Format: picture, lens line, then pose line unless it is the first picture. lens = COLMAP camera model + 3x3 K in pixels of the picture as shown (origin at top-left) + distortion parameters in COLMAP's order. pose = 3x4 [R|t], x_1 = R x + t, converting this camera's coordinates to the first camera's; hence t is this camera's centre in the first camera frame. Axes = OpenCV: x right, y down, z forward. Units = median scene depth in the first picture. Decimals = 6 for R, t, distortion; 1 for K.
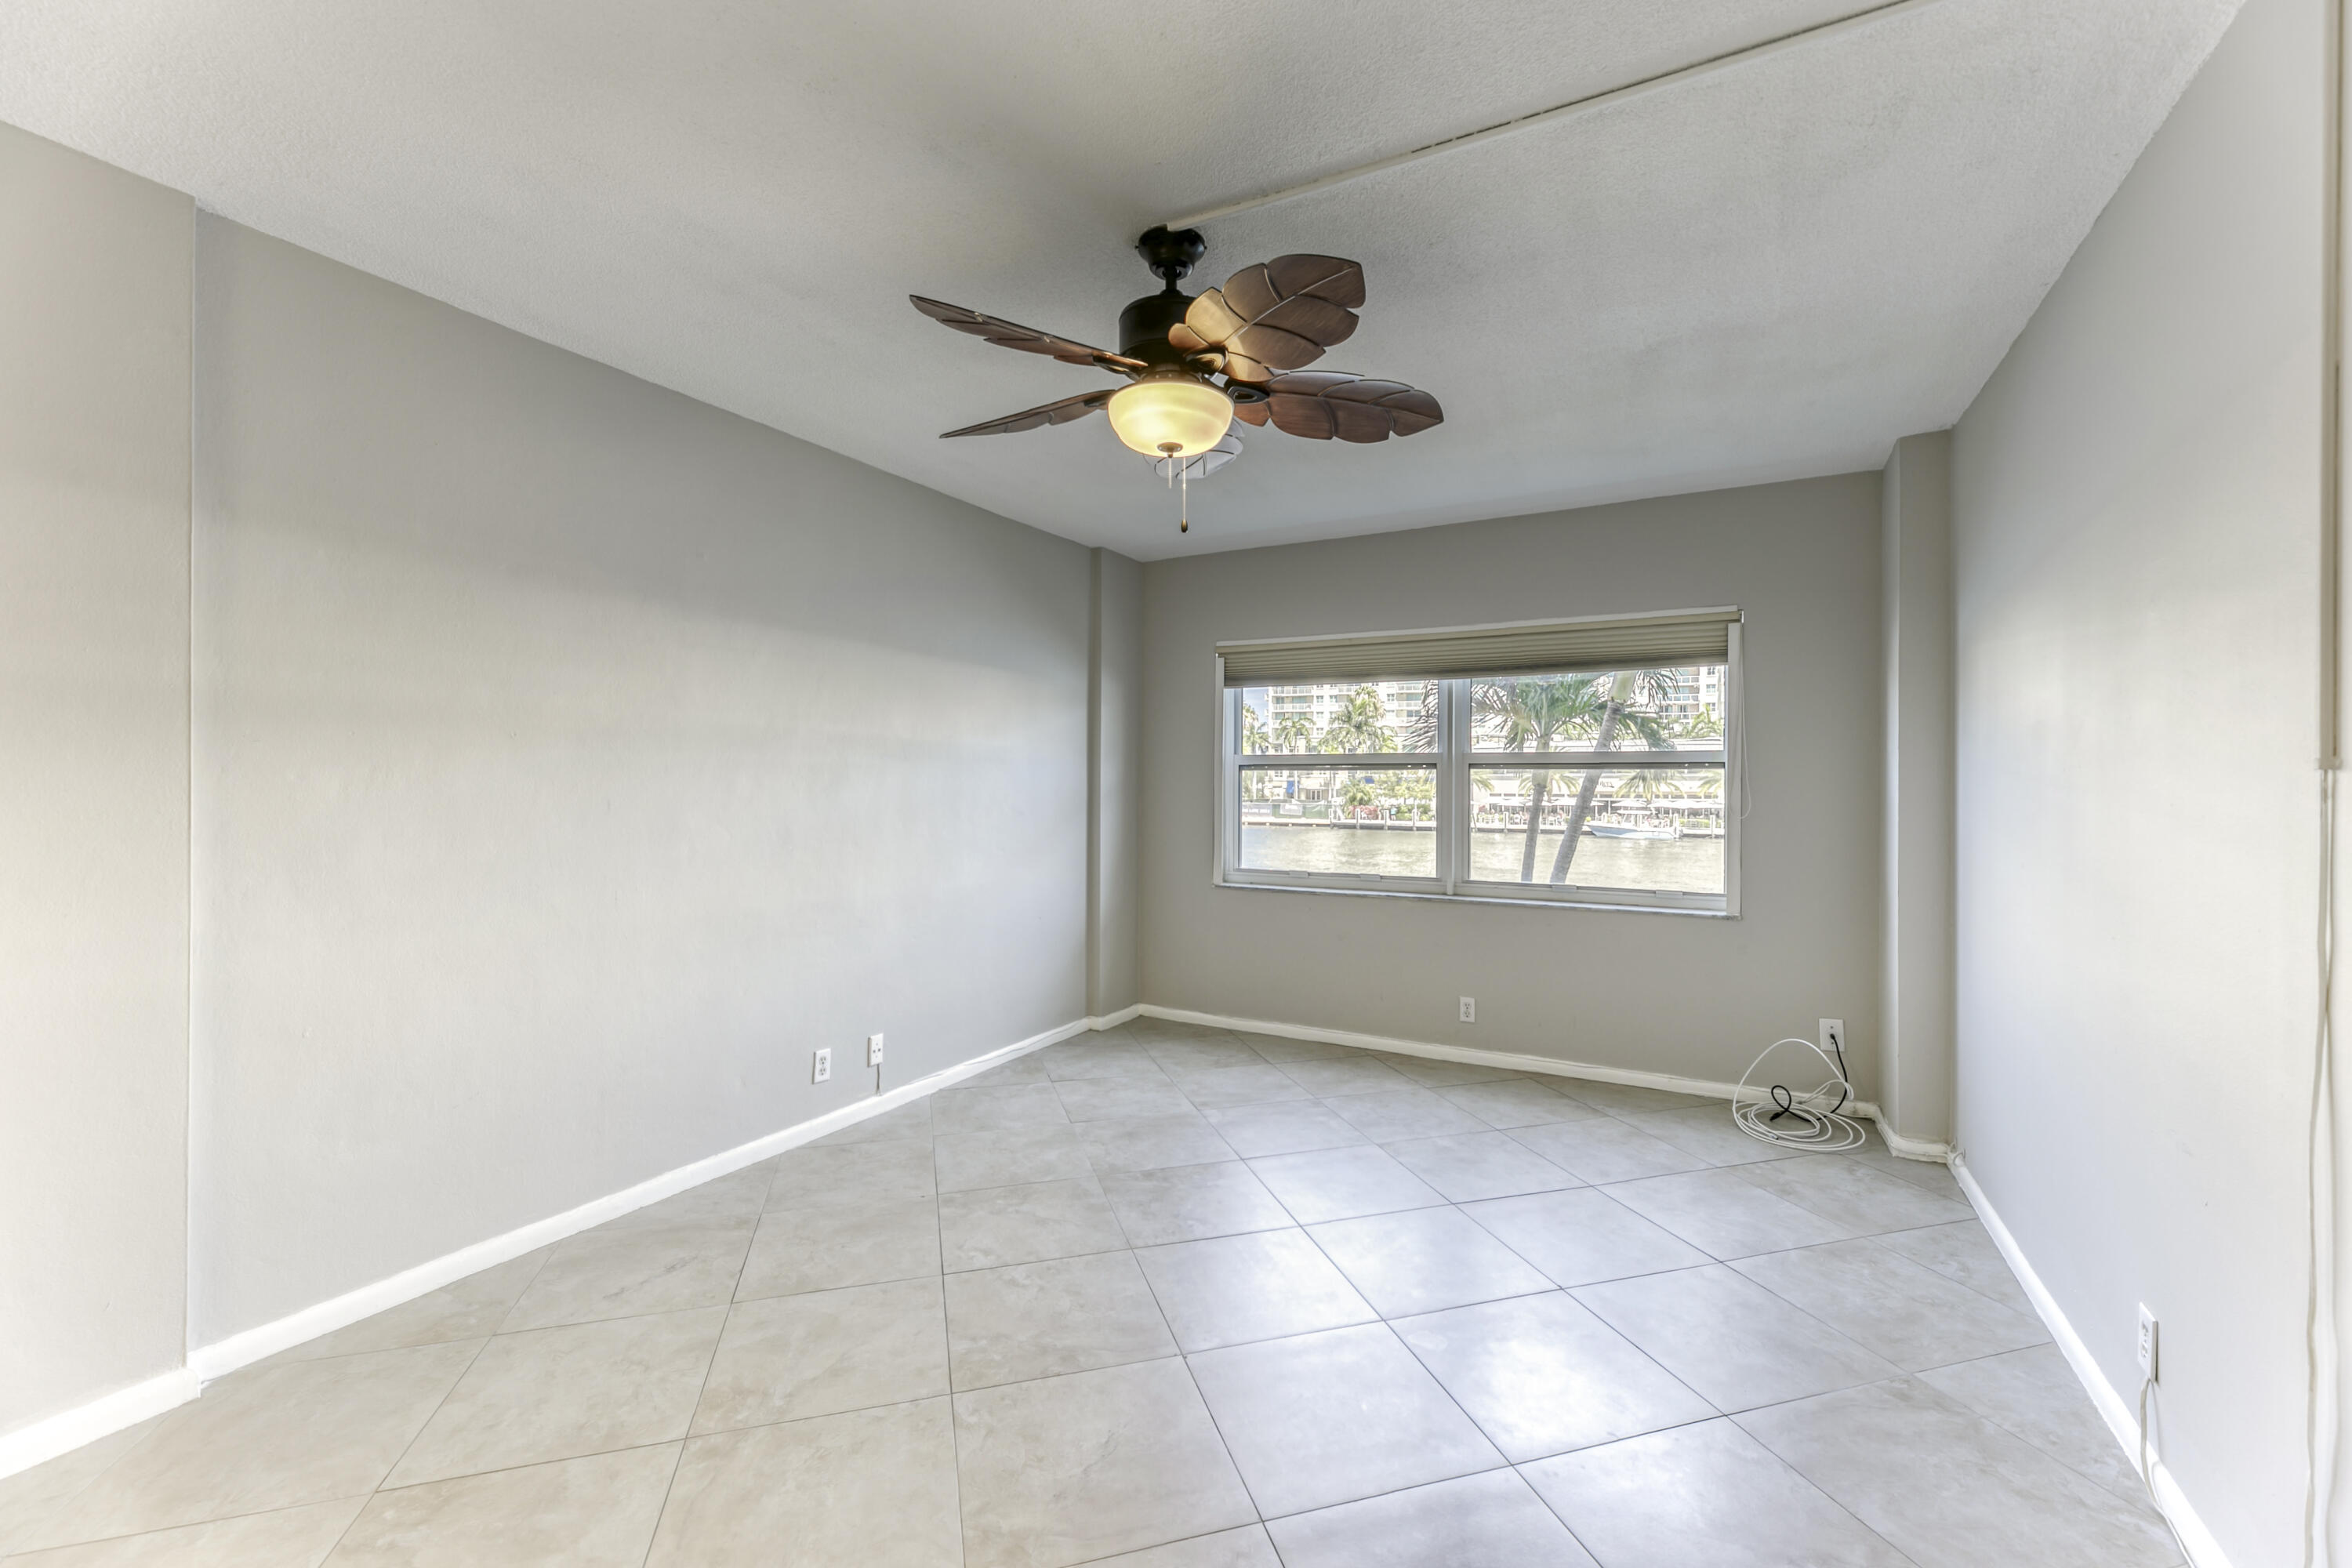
lens RADIAL K [[958.2, 0, 1184.8], [0, 958.2, 788.6], [0, 0, 1]] dist [0.007937, 0.000171]
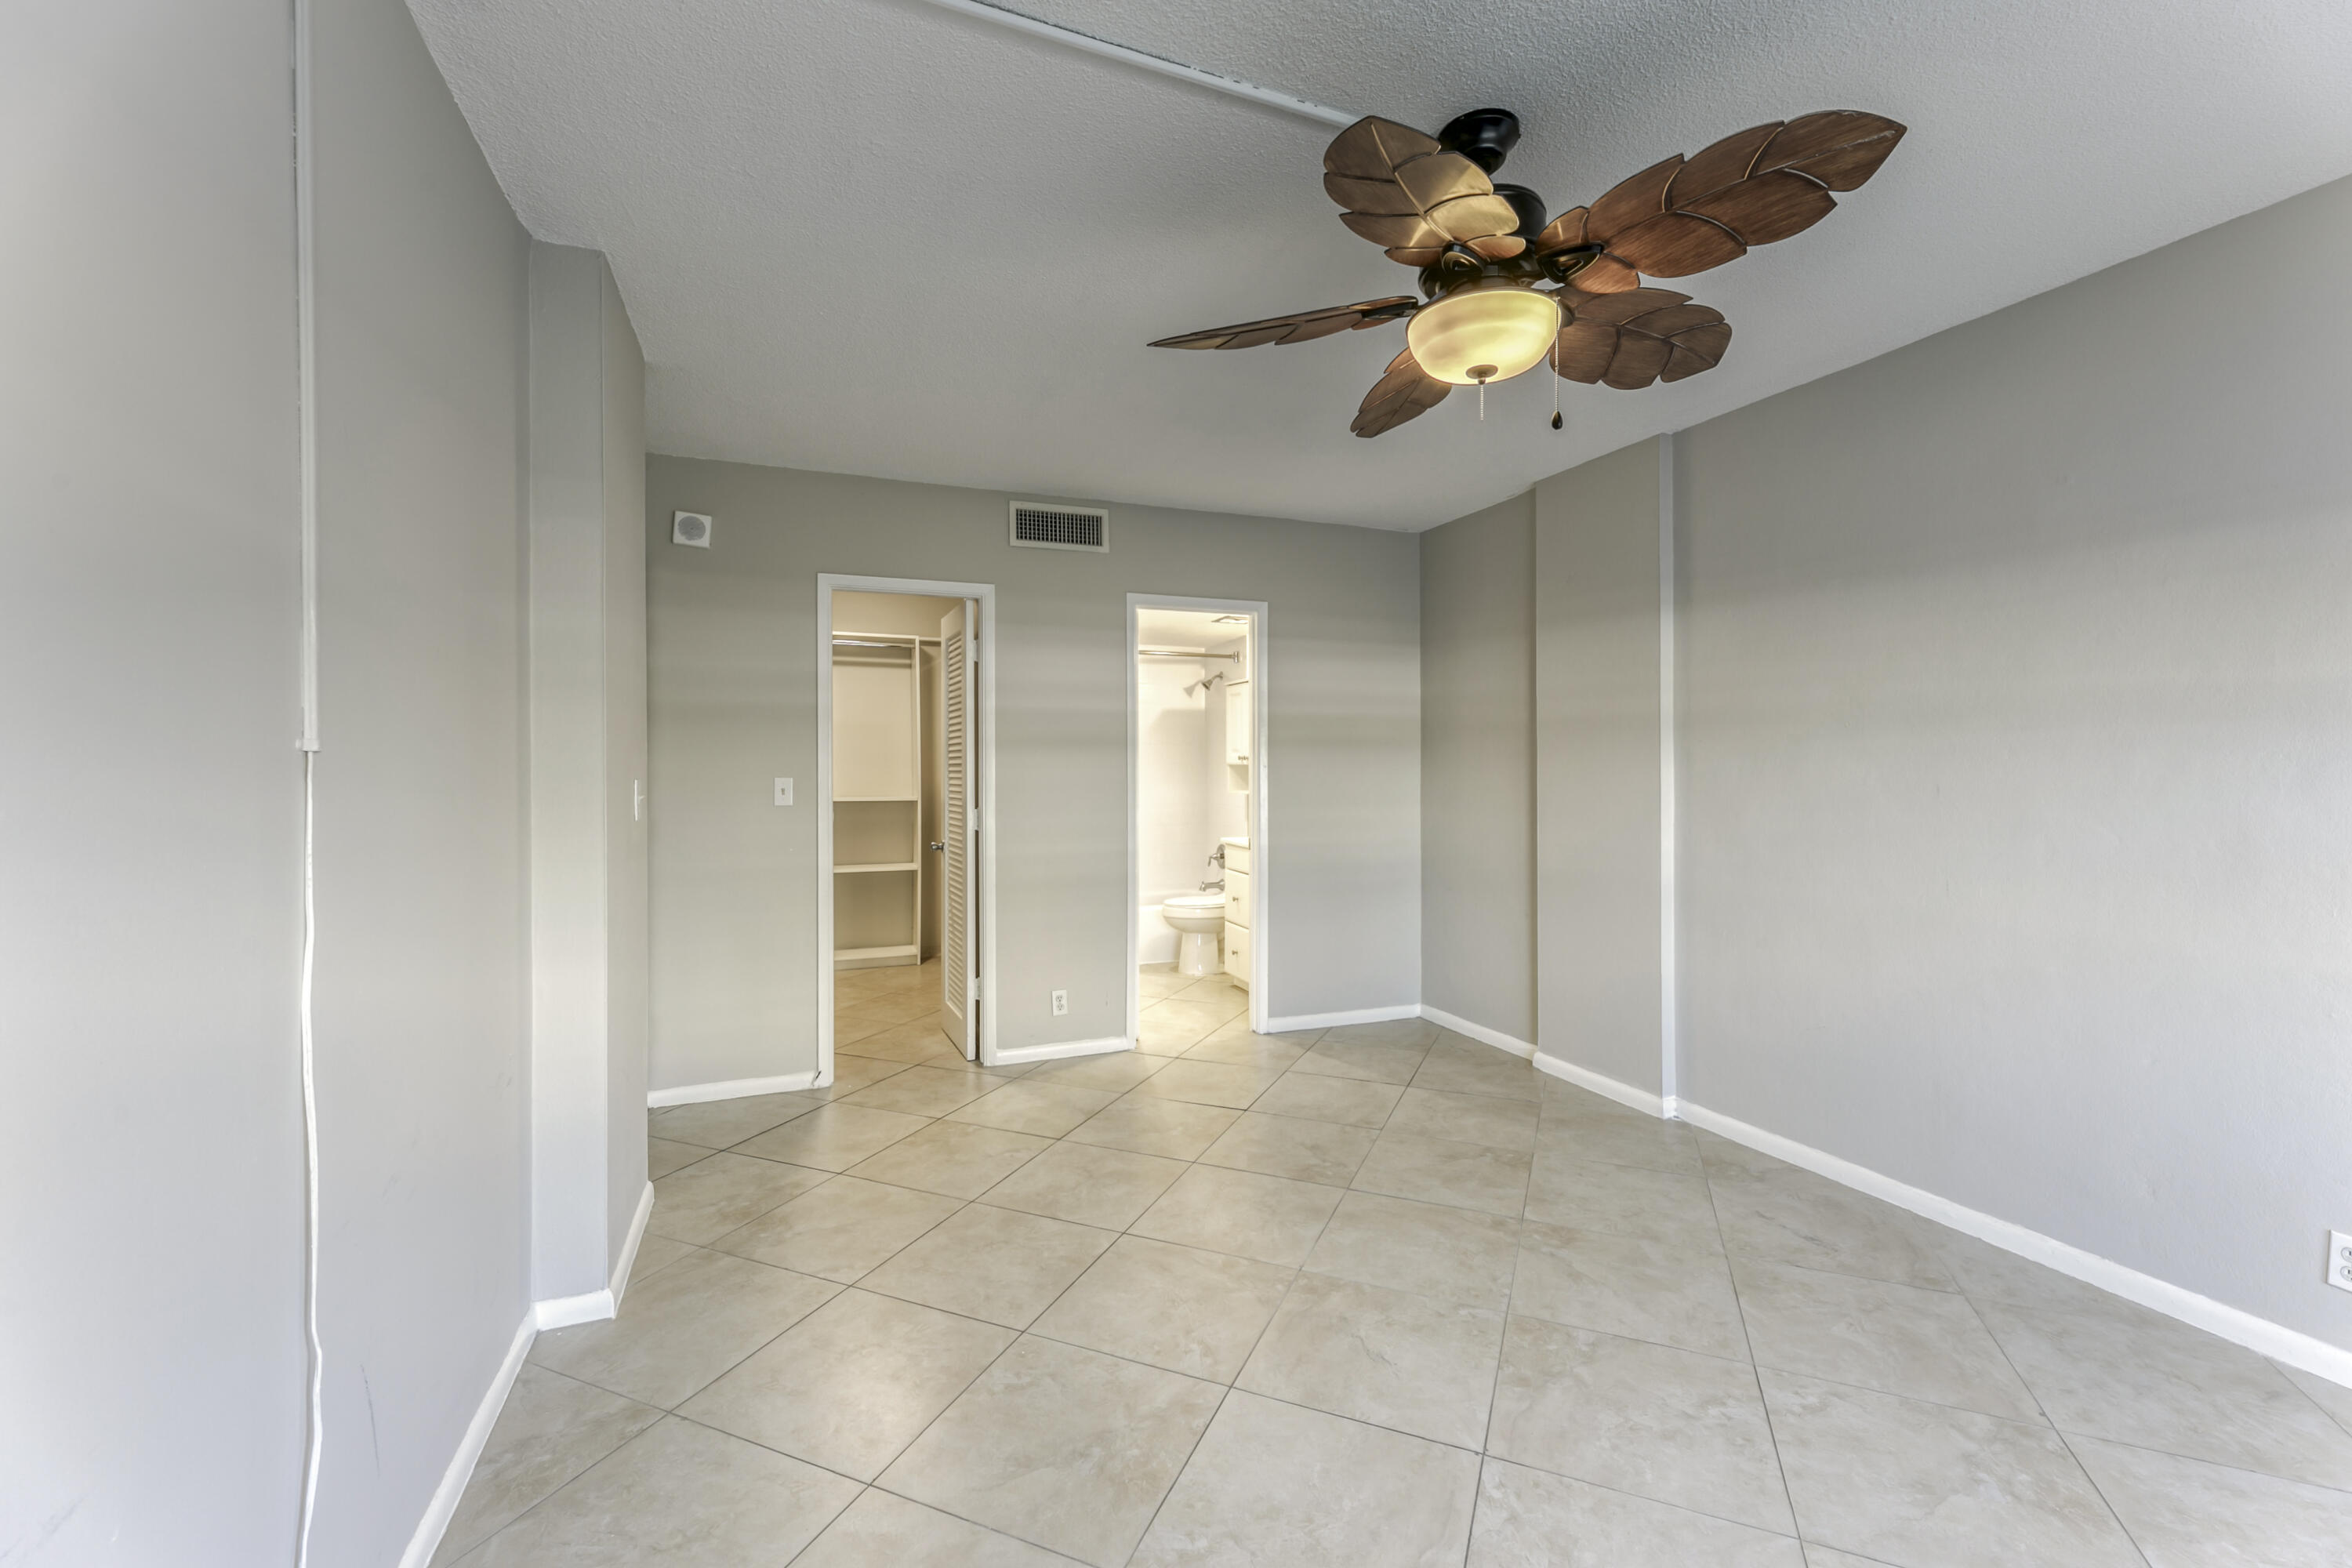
lens RADIAL K [[970.9, 0, 1188.8], [0, 970.9, 768.9], [0, 0, 1]] dist [0.007543, -0.000142]
pose [[-0.633219, -0.000056, -0.773973, 0.445989], [-0.003991, 0.999987, 0.003193, -0.002776], [0.773962, 0.005111, -0.633211, 0.733201]]
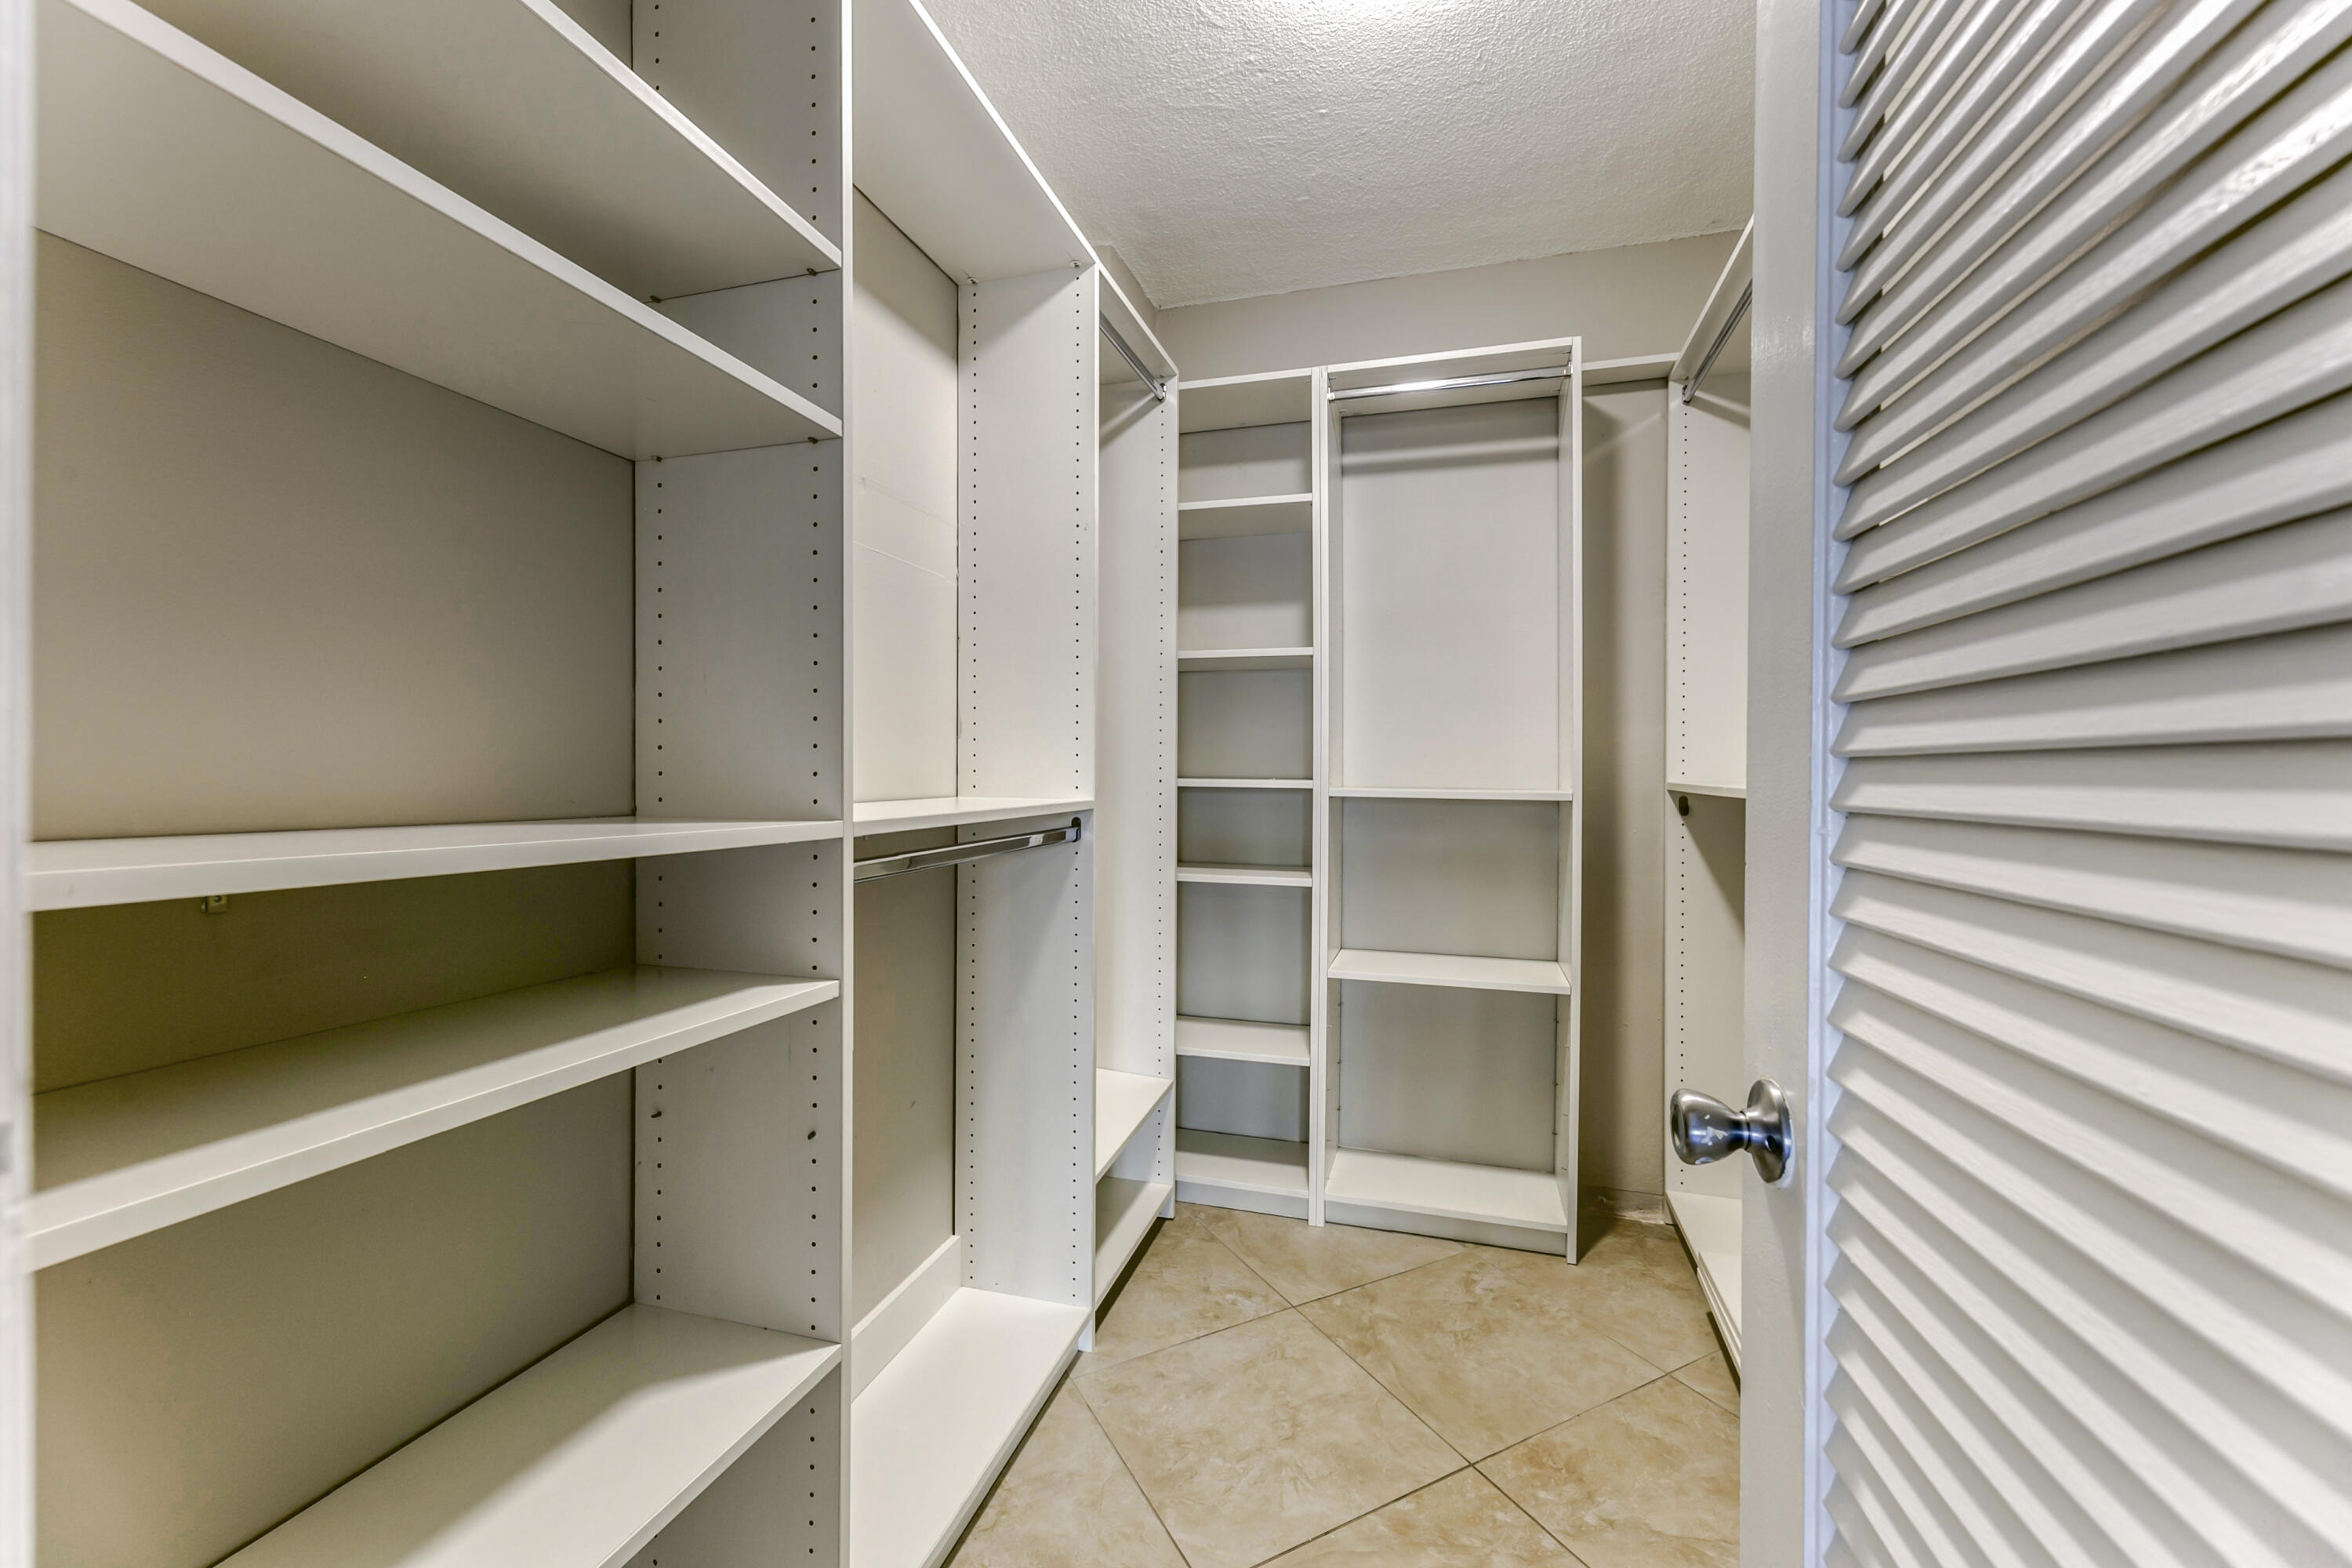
lens RADIAL K [[951.8, 0, 1178.6], [0, 951.8, 779.1], [0, 0, 1]] dist [0.007502, 0.000872]
pose [[-0.977108, -0.006035, -0.212658, -0.161847], [-0.009301, 0.999854, 0.014362, 0.037788], [0.212540, 0.016011, -0.977021, -0.122902]]
